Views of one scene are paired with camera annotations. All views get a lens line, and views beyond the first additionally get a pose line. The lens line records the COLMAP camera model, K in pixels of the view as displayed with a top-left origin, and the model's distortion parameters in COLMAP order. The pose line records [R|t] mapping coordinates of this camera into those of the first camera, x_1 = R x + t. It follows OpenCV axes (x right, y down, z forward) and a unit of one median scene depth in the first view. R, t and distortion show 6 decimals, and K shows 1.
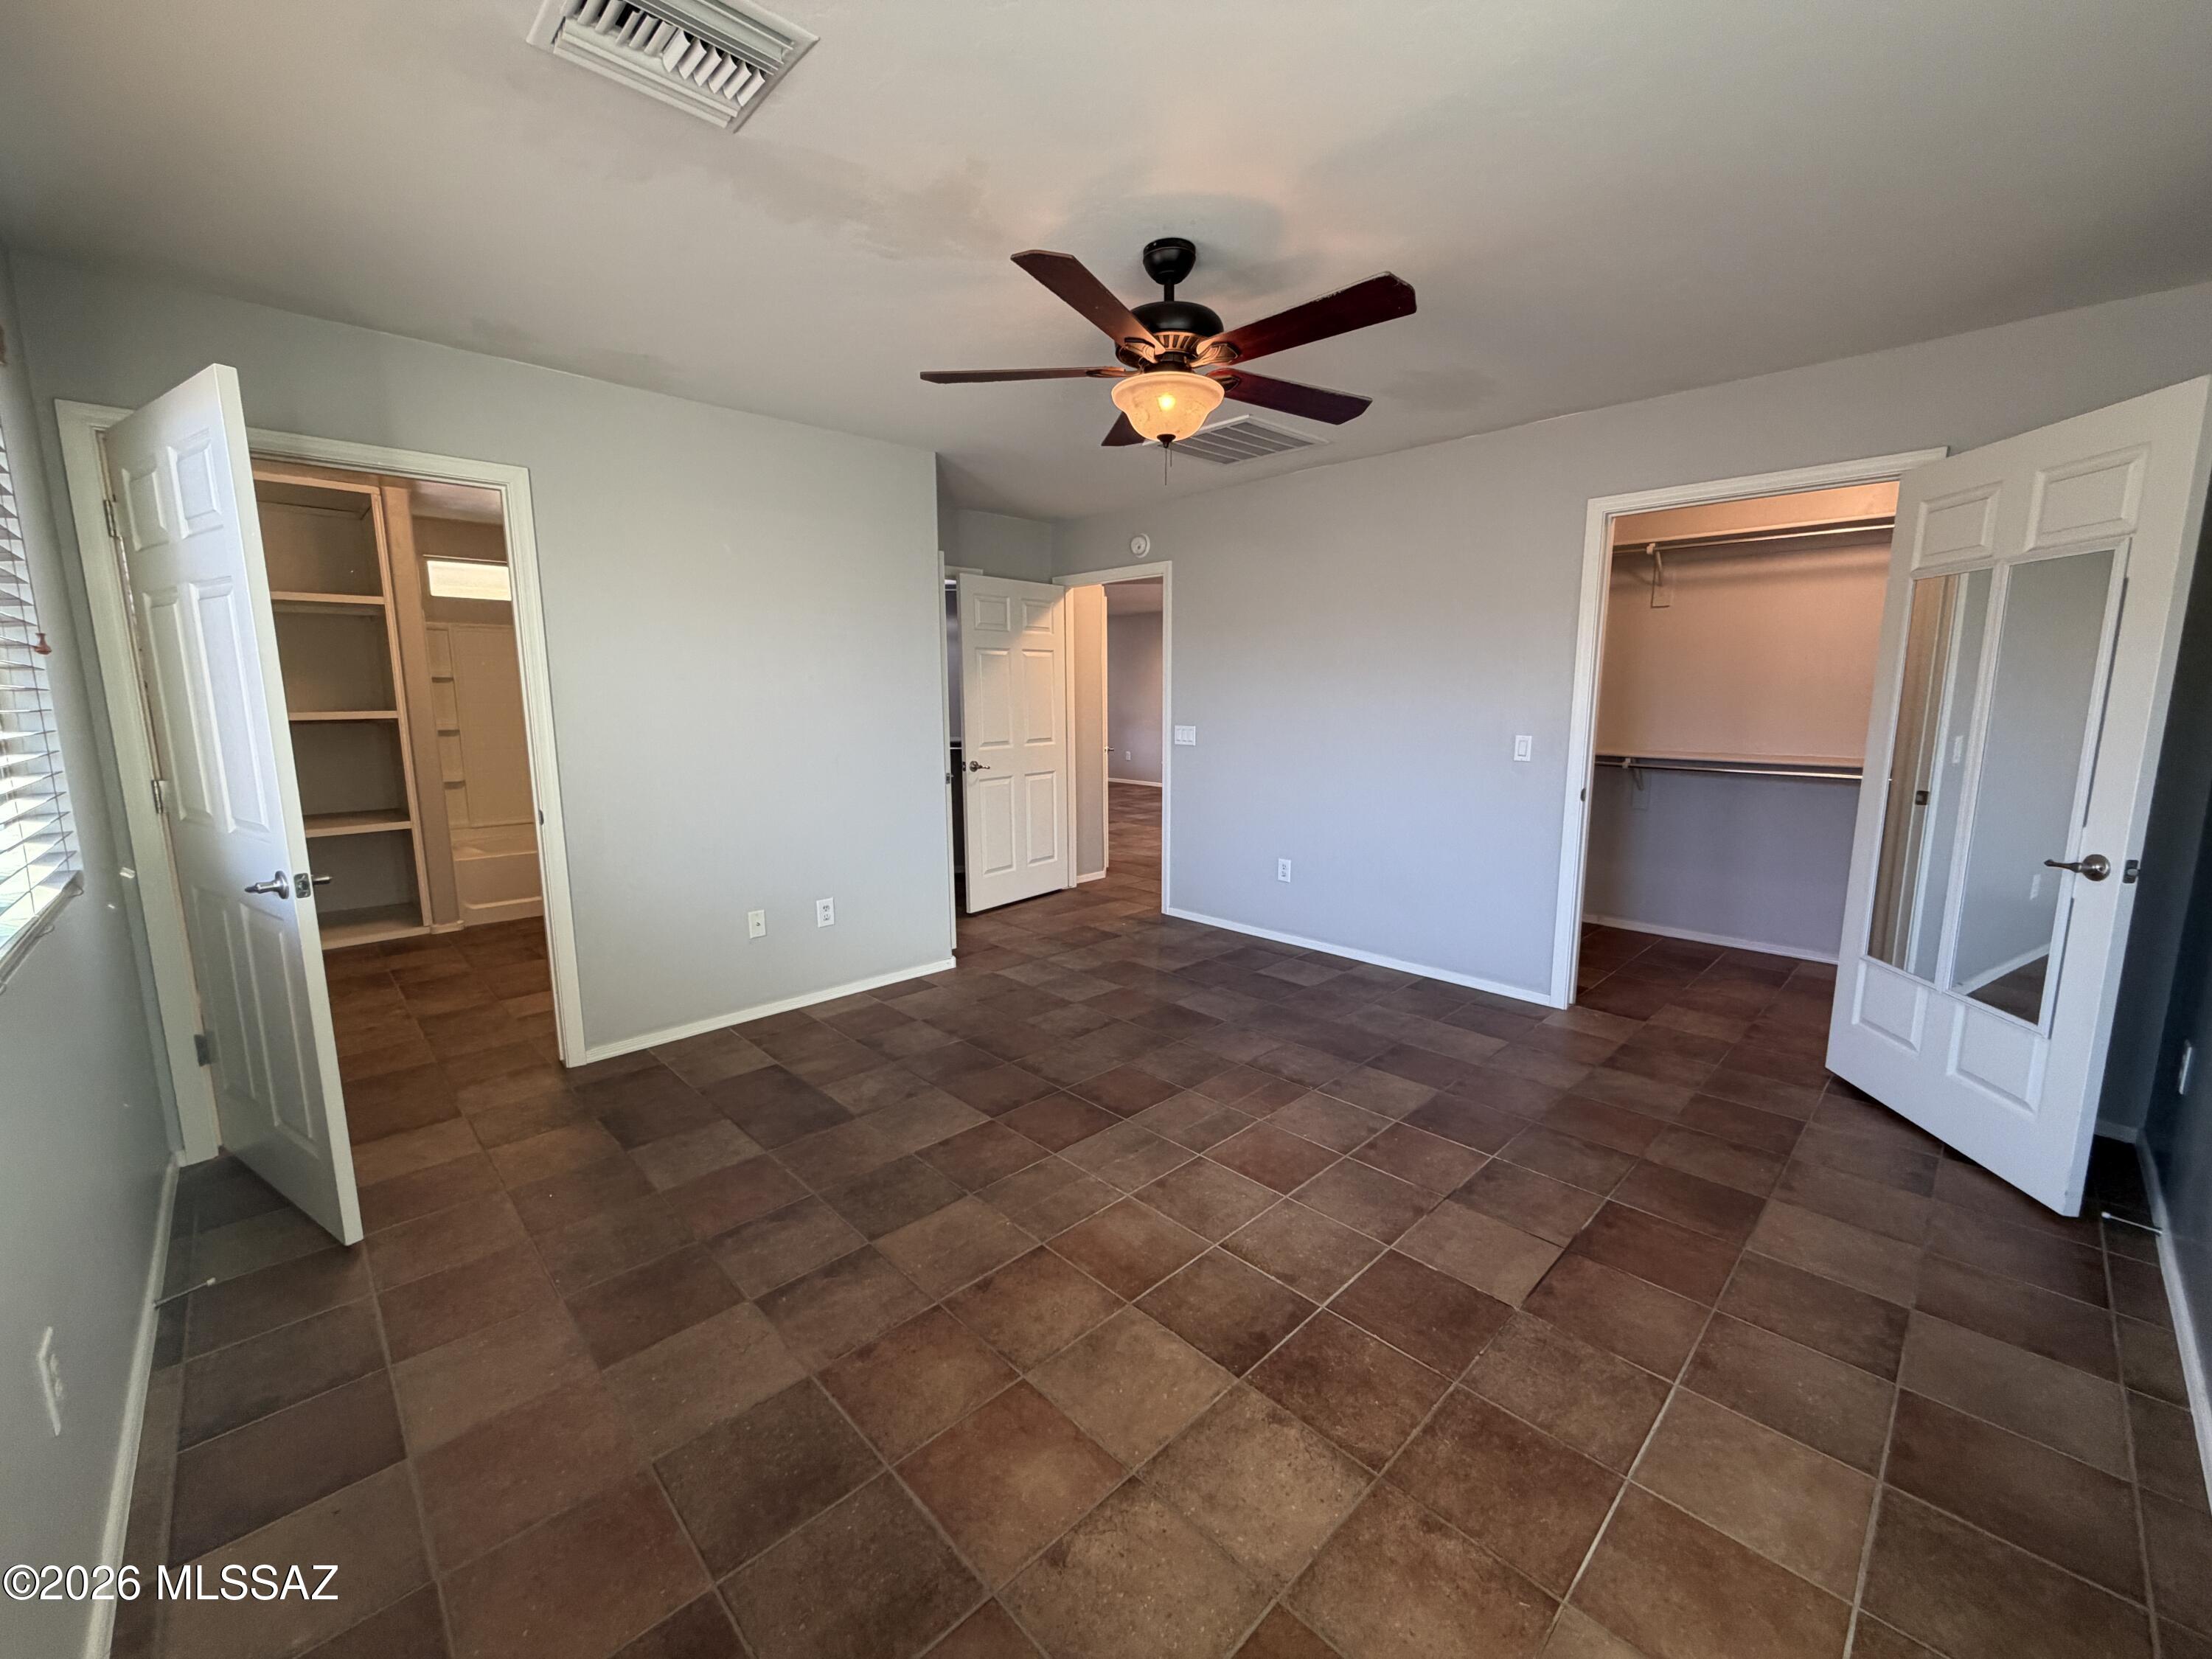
lens RADIAL K [[882.8, 0, 1110.4], [0, 882.8, 830.4], [0, 0, 1]] dist [0.000433, -0.000443]
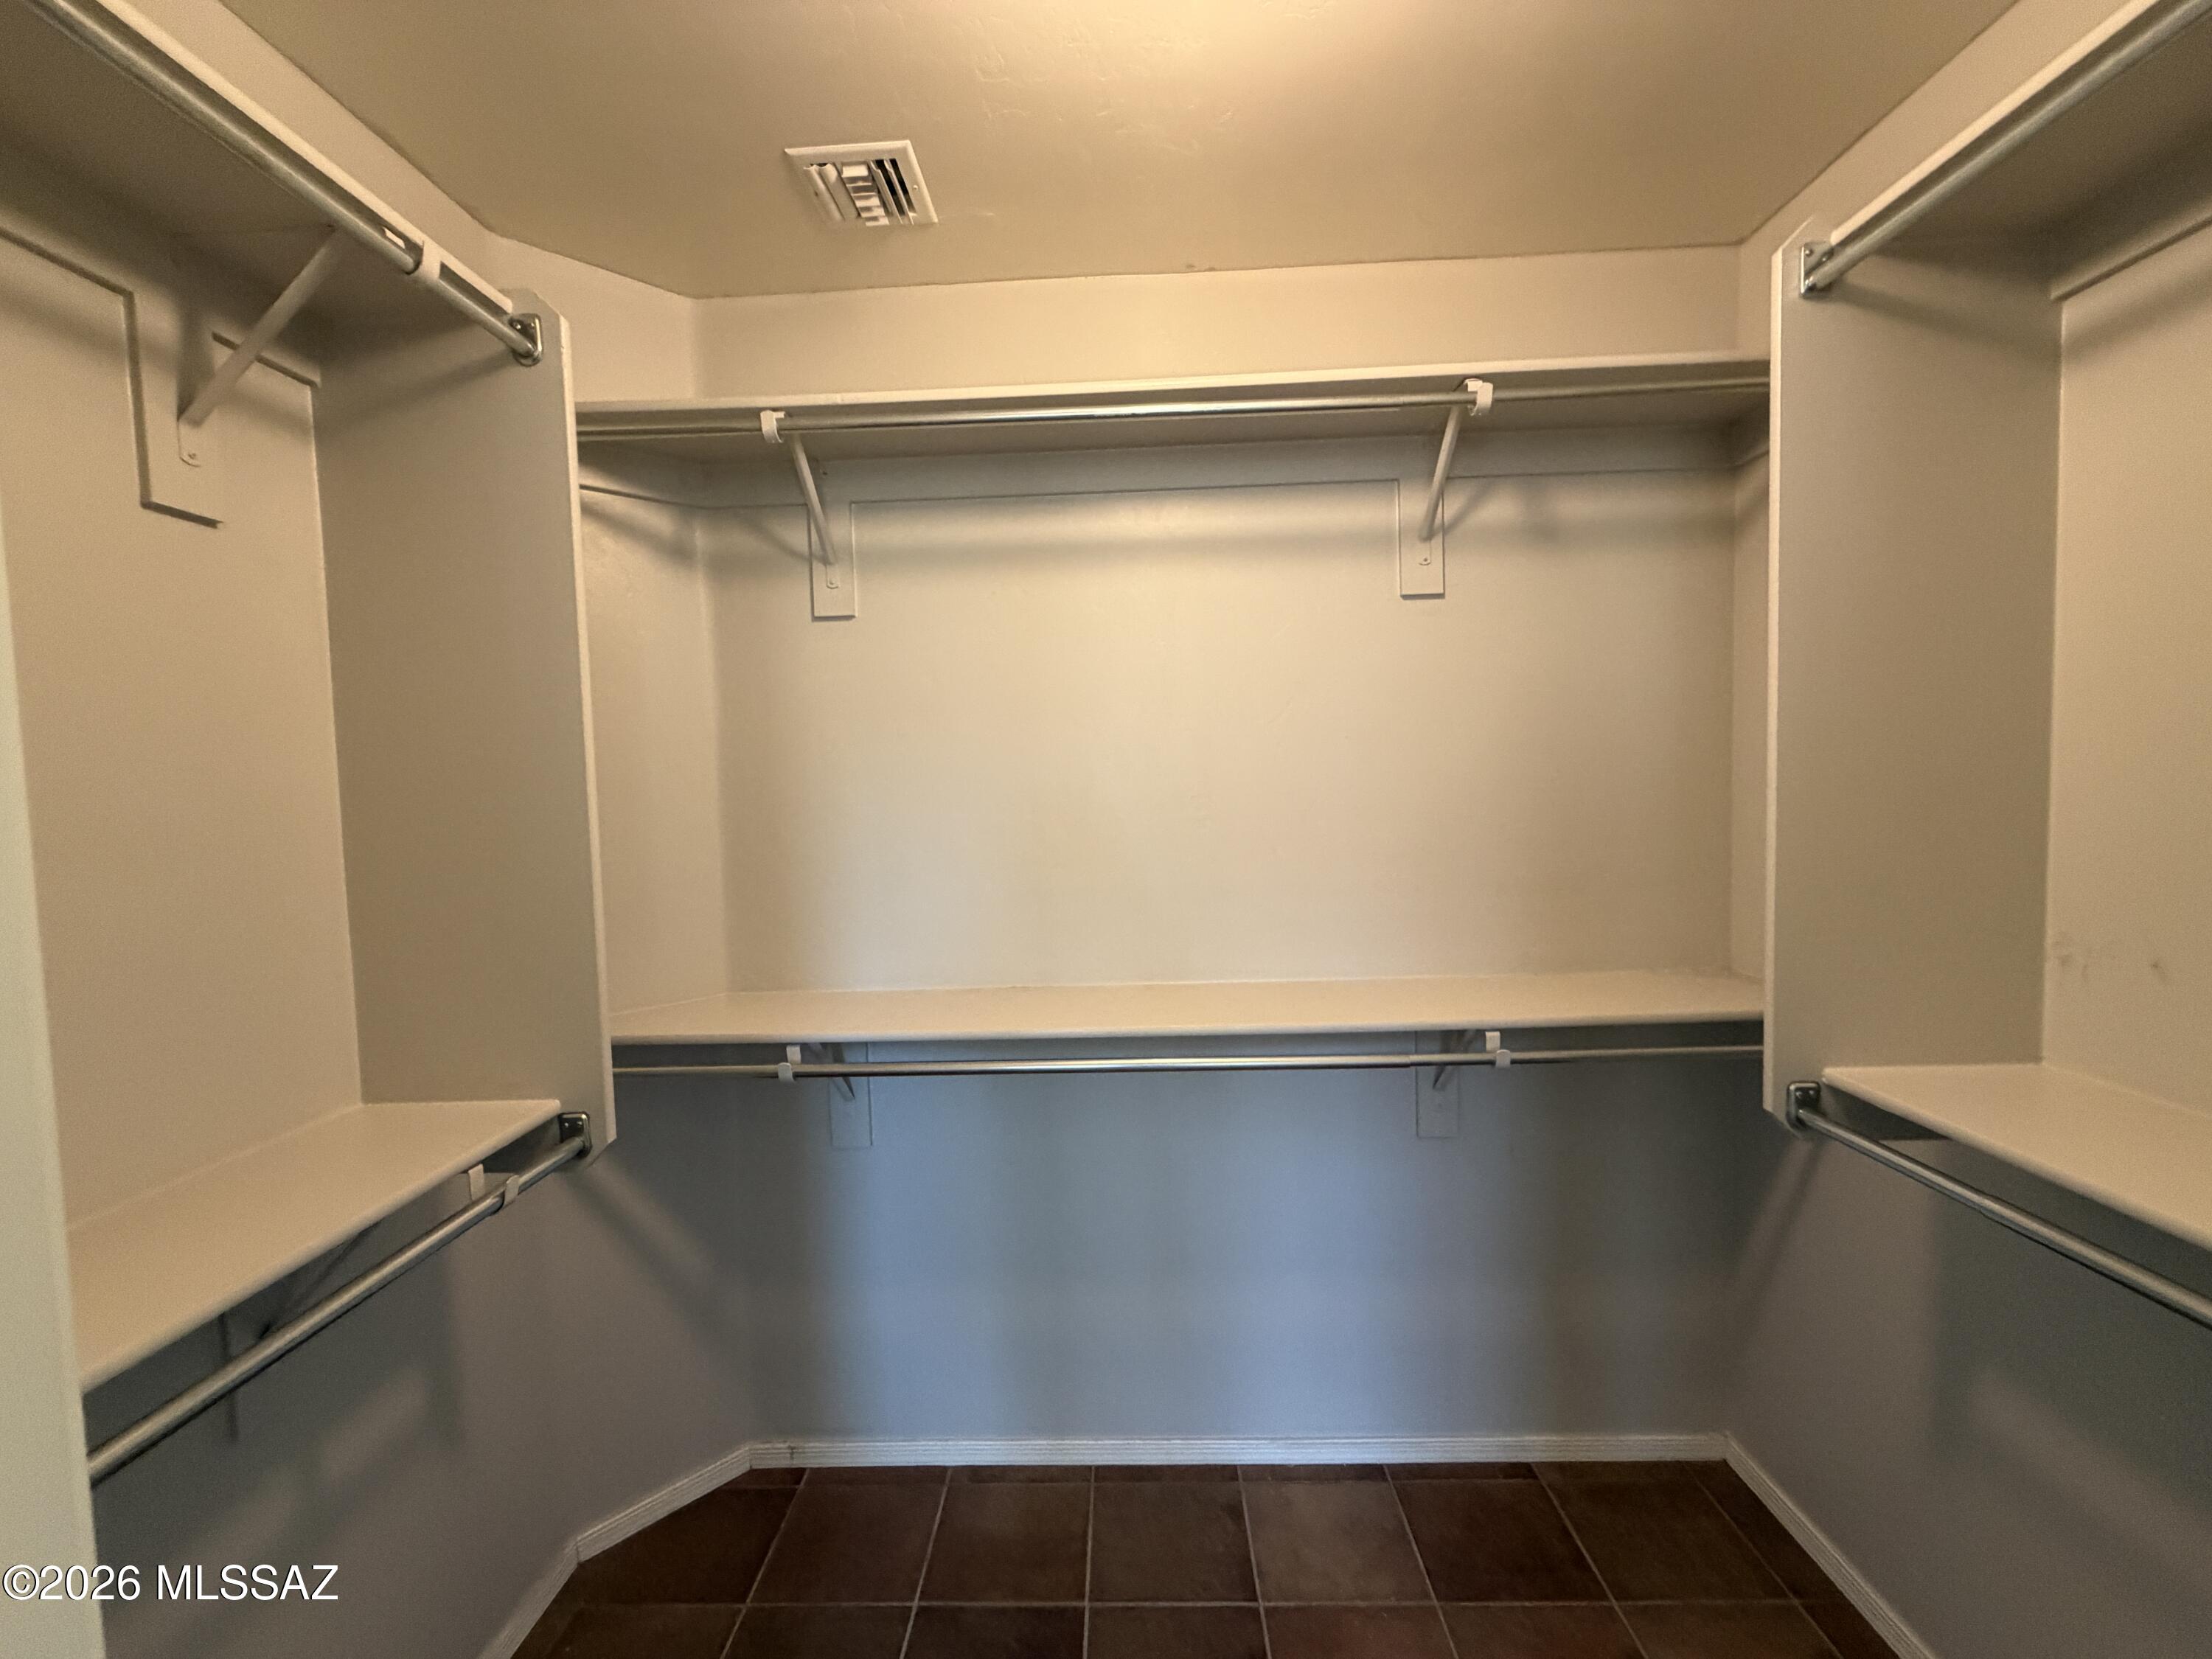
lens RADIAL K [[882.8, 0, 1103.7], [0, 882.8, 830.9], [0, 0, 1]] dist [0.000433, -0.000443]
pose [[0.711663, -0.061541, 0.699820, 0.450110], [0.149117, 0.986689, -0.064872, -0.122354], [-0.686513, 0.150522, 0.711367, 0.687090]]
